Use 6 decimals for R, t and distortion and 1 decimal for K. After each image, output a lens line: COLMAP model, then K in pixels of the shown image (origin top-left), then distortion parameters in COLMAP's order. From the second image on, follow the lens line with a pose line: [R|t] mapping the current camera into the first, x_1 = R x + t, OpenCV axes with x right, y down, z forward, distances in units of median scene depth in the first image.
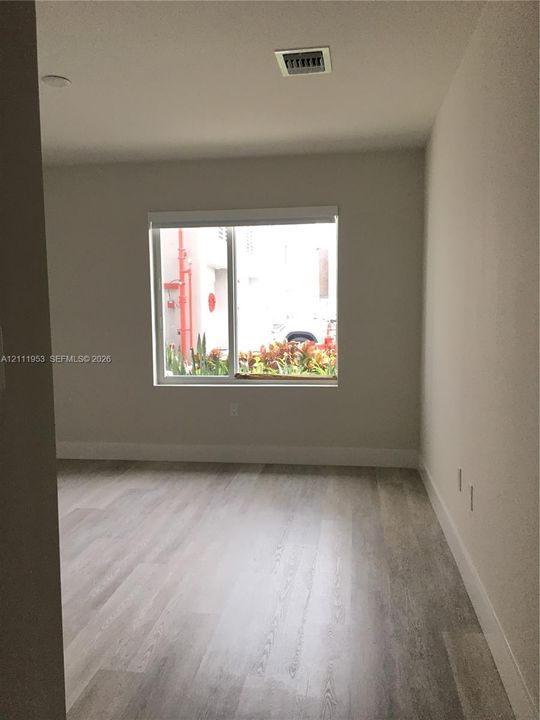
lens RADIAL K [[618.4, 0, 267.8], [0, 618.4, 359.7], [0, 0, 1]] dist [0.034913, -0.003239]
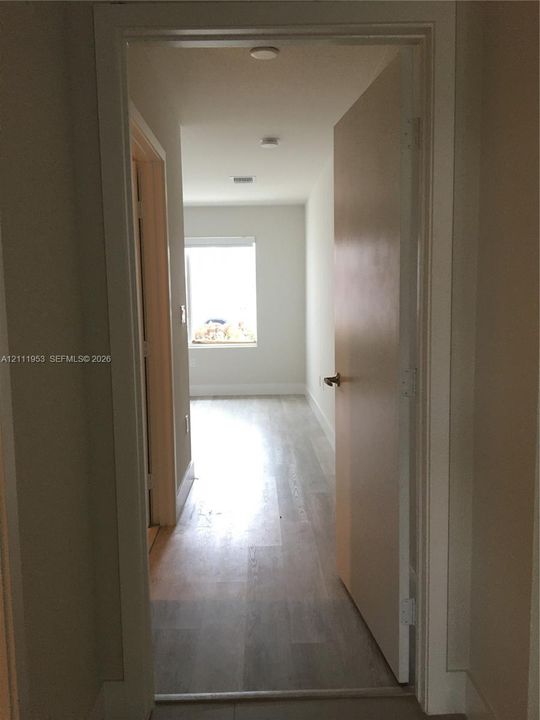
lens RADIAL K [[618.4, 0, 270.4], [0, 618.4, 361.2], [0, 0, 1]] dist [0.034913, -0.003239]
pose [[0.986528, -0.020856, 0.162258, -0.128457], [0.017708, 0.999626, 0.020822, 0.051377], [-0.162632, -0.017668, 0.986529, -0.679600]]
